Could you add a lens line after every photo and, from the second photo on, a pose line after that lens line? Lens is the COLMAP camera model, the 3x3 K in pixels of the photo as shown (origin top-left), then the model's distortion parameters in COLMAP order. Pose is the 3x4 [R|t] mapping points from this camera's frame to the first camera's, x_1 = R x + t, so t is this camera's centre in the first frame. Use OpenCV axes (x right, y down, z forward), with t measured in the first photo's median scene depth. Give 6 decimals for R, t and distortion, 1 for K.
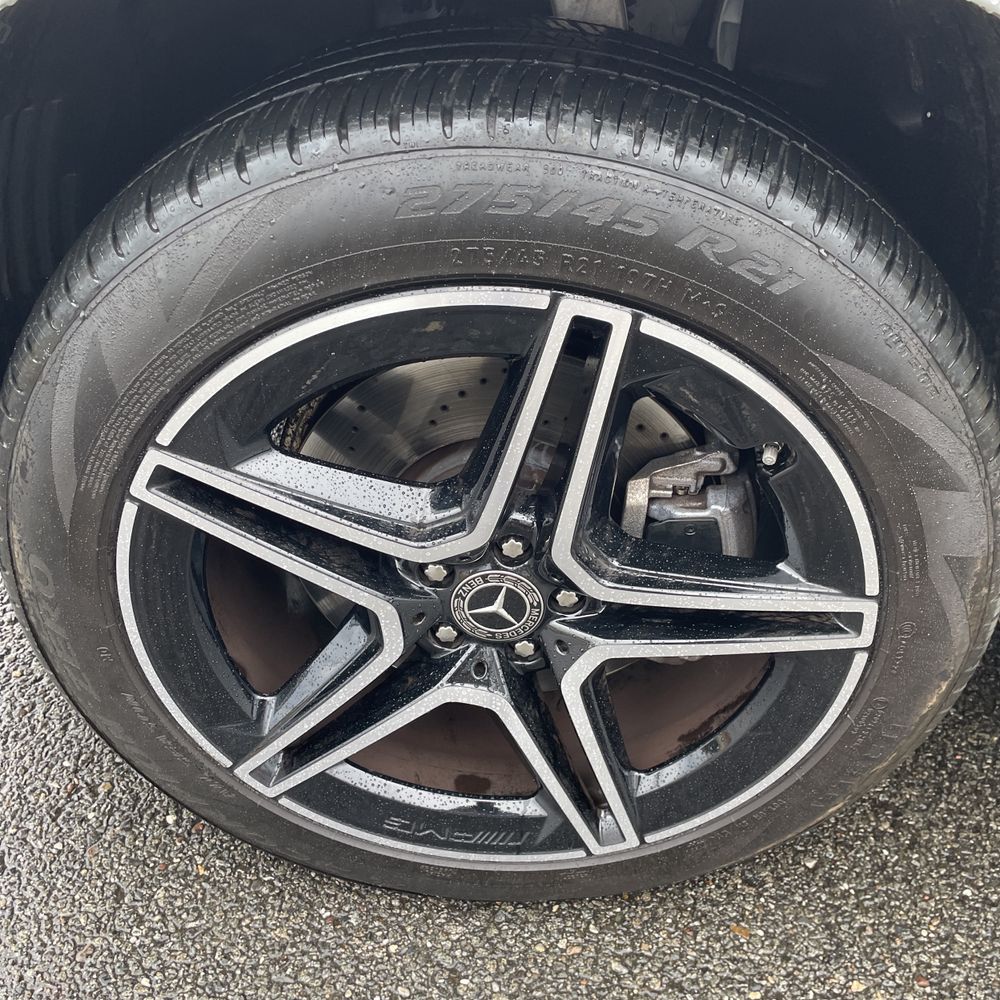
lens RADIAL K [[1005.0, 0, 507.5], [0, 1005.0, 499.2], [0, 0, 1]] dist [0.044932, -0.000444]
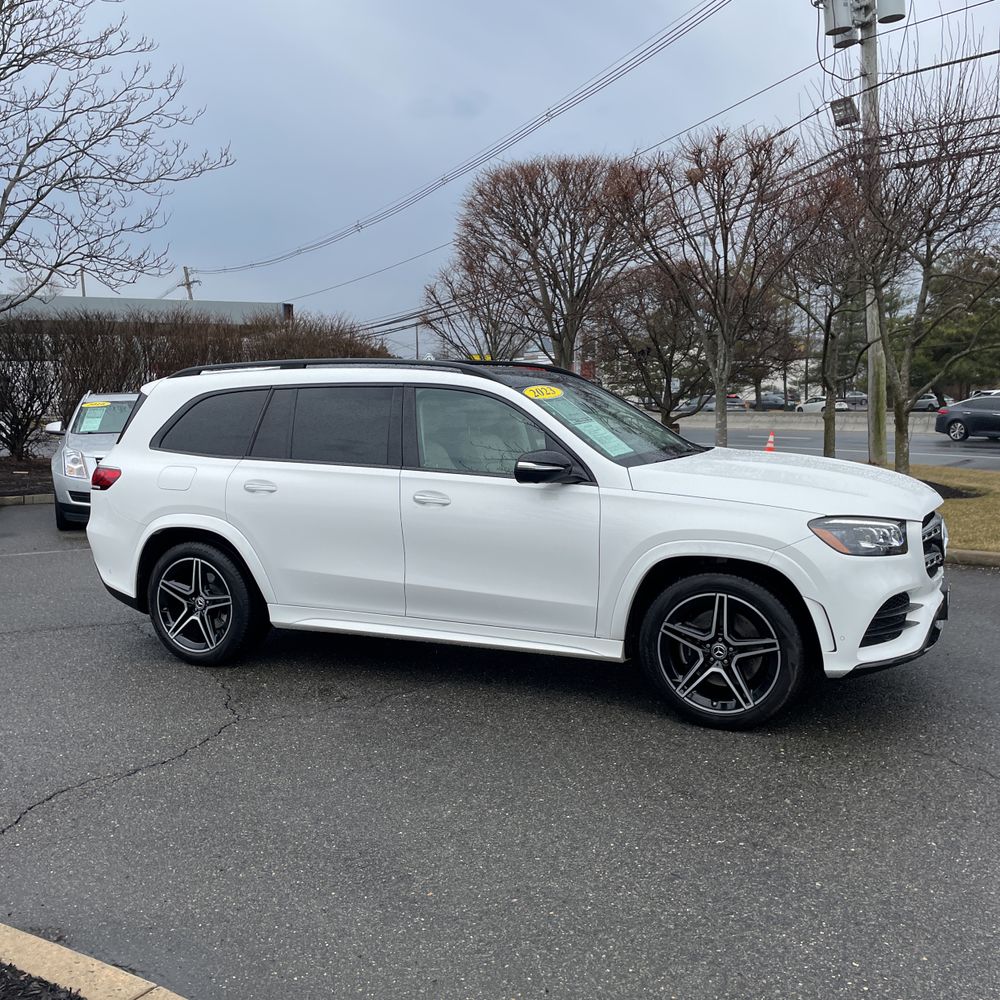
lens RADIAL K [[985.5, 0, 500.0], [0, 985.5, 500.0], [0, 0, 1]] dist [0.089732, -0.015536]
pose [[0.907867, -0.134448, -0.397115, 1.229151], [-0.094287, 0.857450, -0.505855, 2.363509], [0.408518, 0.496693, 0.765774, -4.345510]]
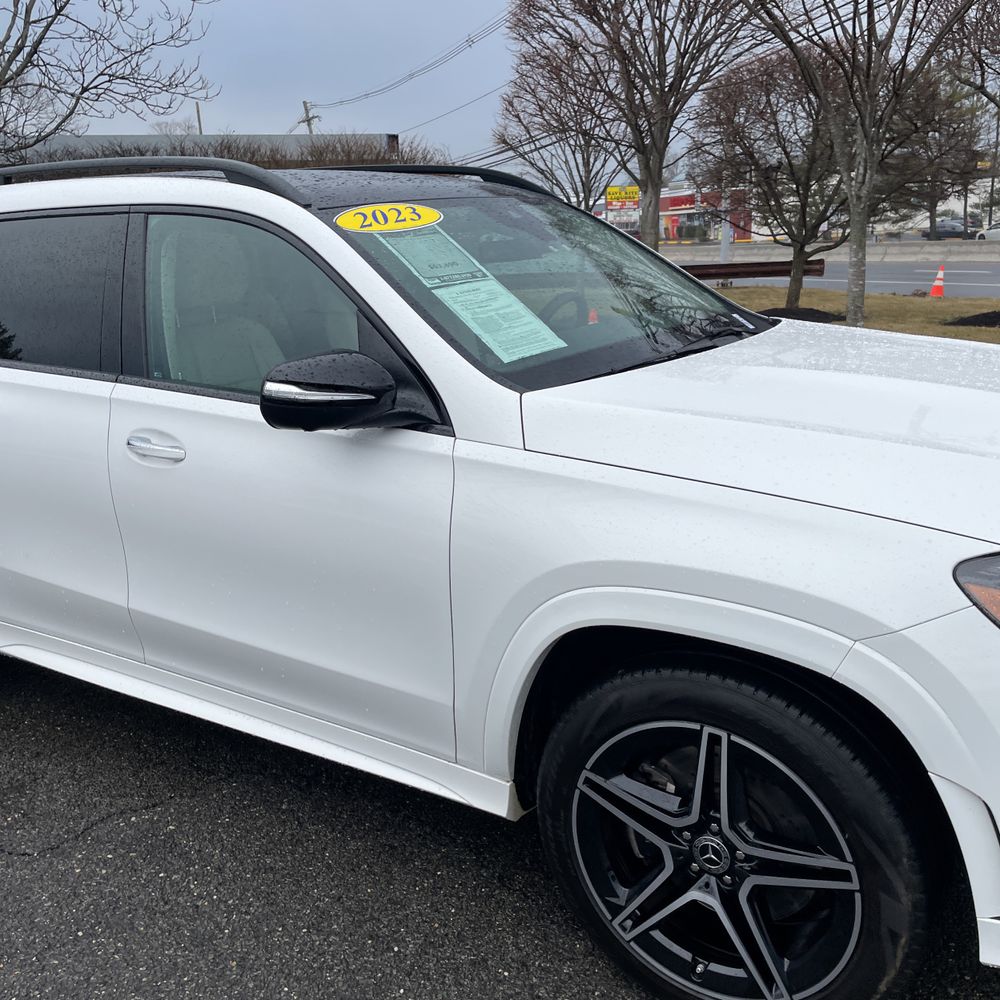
lens RADIAL K [[1017.6, 0, 480.8], [0, 1017.6, 484.7], [0, 0, 1]] dist [0.059790, -0.052029]
pose [[0.836646, -0.068594, -0.543432, 0.908121], [-0.162058, 0.916711, -0.365209, 0.275663], [0.523222, 0.393618, 0.755846, -1.476476]]
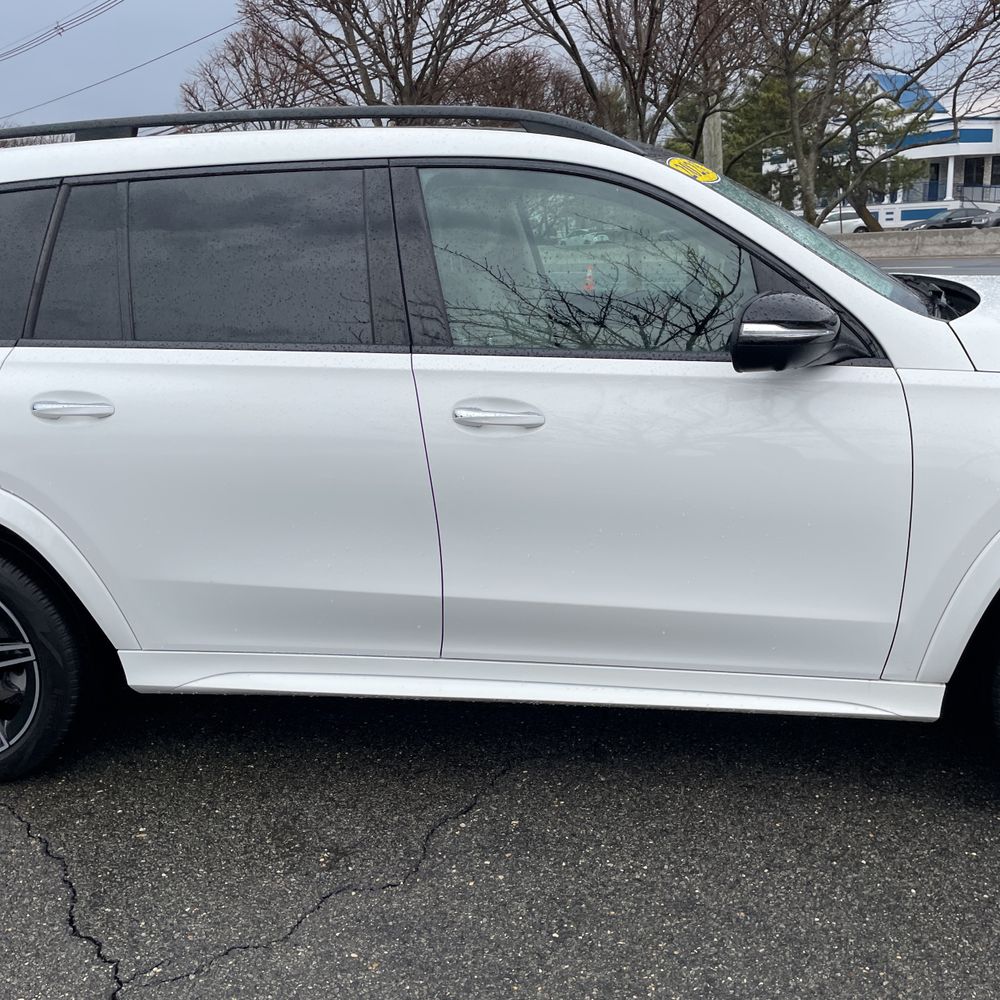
lens RADIAL K [[1008.8, 0, 525.7], [0, 1008.8, 496.8], [0, 0, 1]] dist [0.118860, -0.169375]
pose [[0.968689, -0.167525, -0.183238, -1.144751], [0.088653, 0.922782, -0.374985, 0.502266], [0.231908, 0.346999, 0.908741, -2.237578]]
